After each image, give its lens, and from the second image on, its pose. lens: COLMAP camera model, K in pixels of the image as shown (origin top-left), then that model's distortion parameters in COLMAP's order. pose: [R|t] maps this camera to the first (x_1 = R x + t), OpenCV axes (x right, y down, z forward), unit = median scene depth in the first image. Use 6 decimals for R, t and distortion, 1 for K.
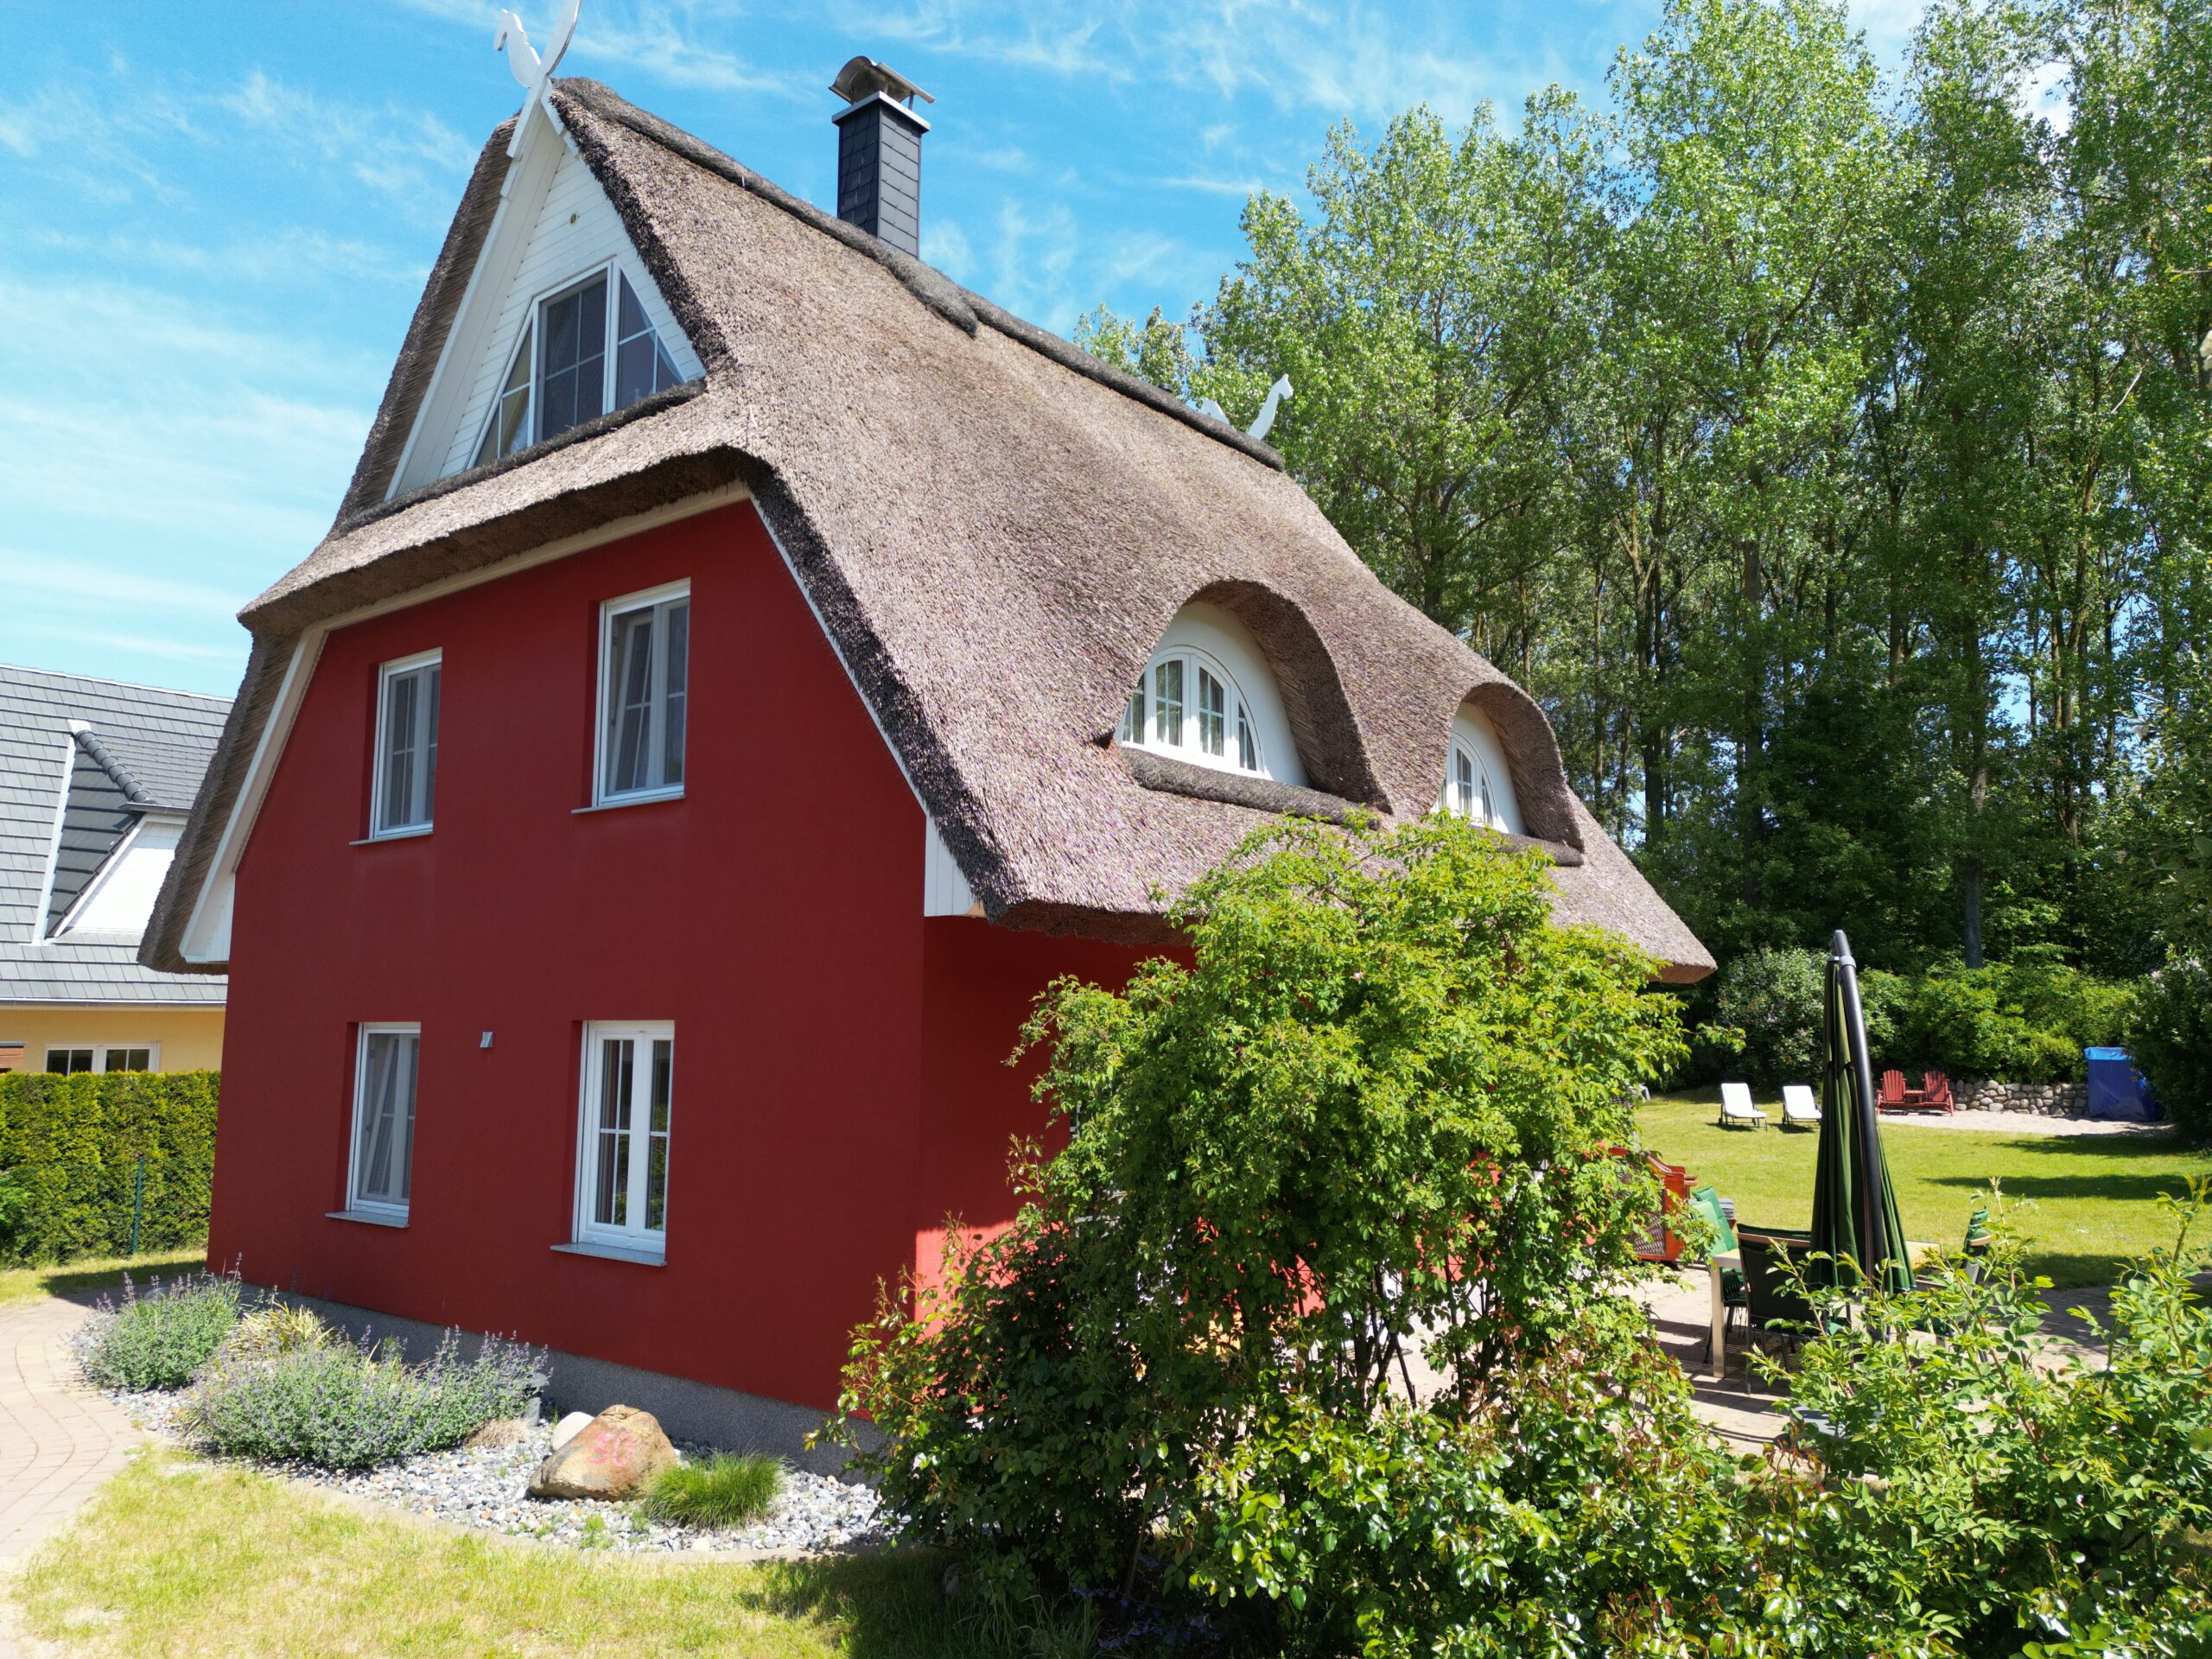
lens RADIAL K [[1546.1, 0, 1106.0], [0, 1546.1, 829.5], [0, 0, 1]] dist [0.002487, 0.002653]
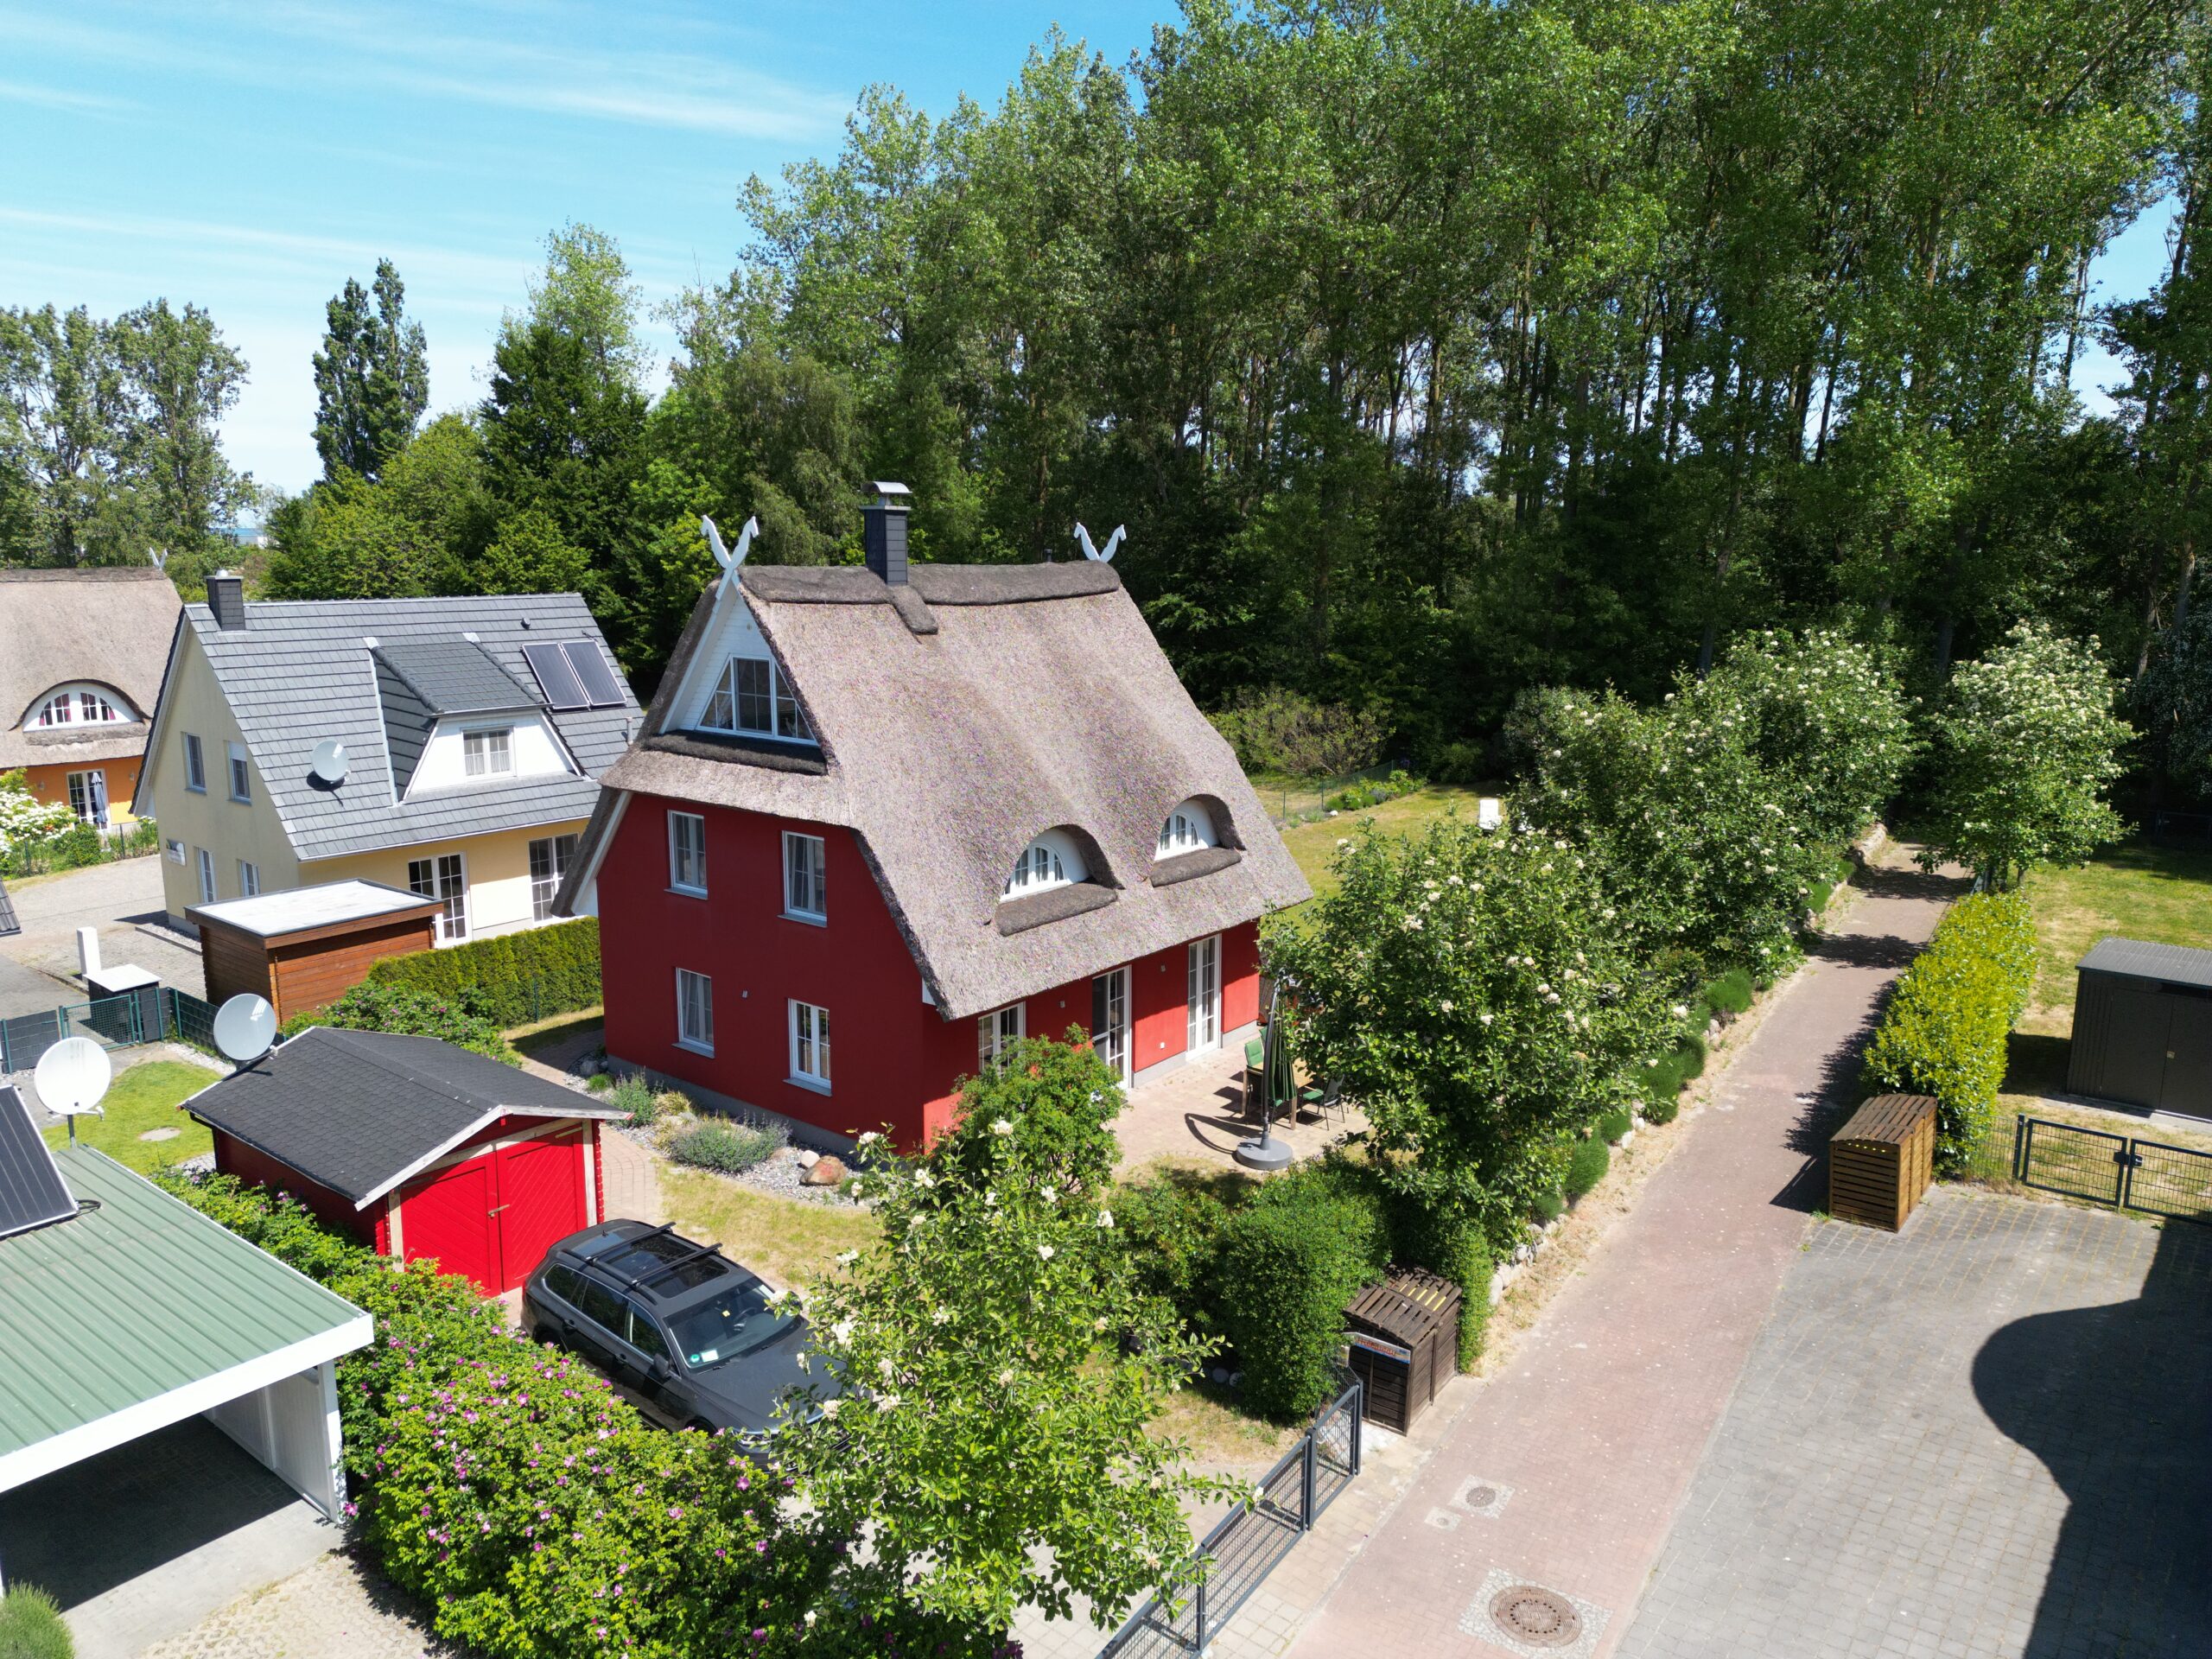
lens RADIAL K [[1550.0, 0, 1150.8], [0, 1550.0, 828.9], [0, 0, 1]] dist [0.001747, 0.000830]
pose [[0.999512, 0.007899, 0.030227, 0.186823], [-0.017074, 0.948345, 0.316780, -1.008576], [-0.026164, -0.317141, 0.948017, -1.415622]]
